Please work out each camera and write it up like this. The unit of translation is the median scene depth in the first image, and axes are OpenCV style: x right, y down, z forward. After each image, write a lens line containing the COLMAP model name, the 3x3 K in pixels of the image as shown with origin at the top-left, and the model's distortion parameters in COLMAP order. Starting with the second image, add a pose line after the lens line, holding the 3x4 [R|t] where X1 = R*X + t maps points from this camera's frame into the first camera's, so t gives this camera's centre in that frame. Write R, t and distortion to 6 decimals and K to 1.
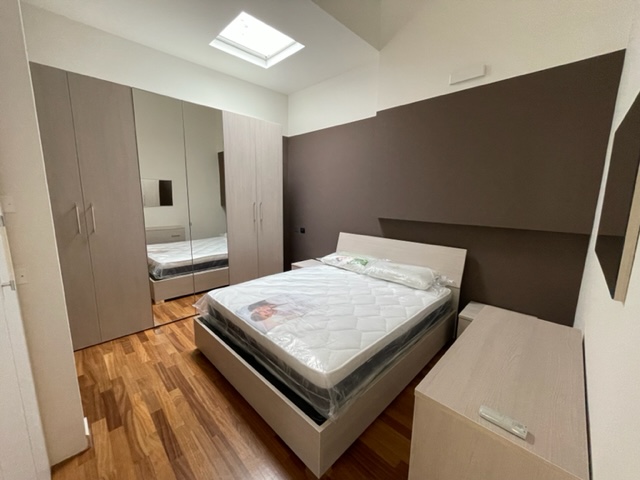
lens RADIAL K [[258.1, 0, 317.2], [0, 258.1, 238.6], [0, 0, 1]] dist [-0.003221, -0.000629]
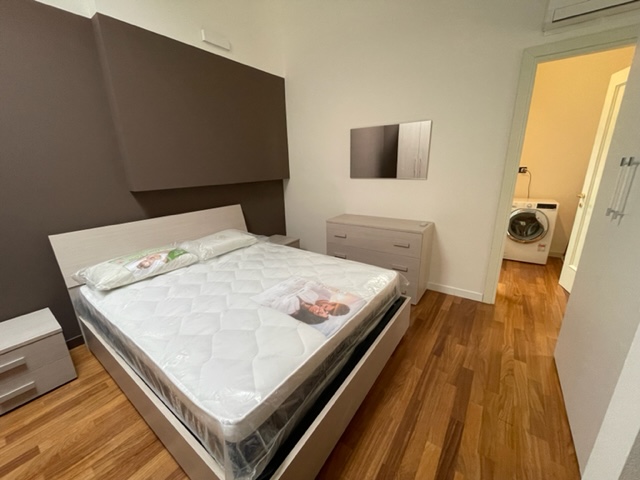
lens RADIAL K [[258.1, 0, 317.2], [0, 258.1, 238.6], [0, 0, 1]] dist [-0.003221, -0.000629]
pose [[-0.161155, -0.278124, 0.946930, -0.845604], [0.180676, 0.934942, 0.305352, -0.140018], [-0.970250, 0.220296, -0.100420, 1.033708]]
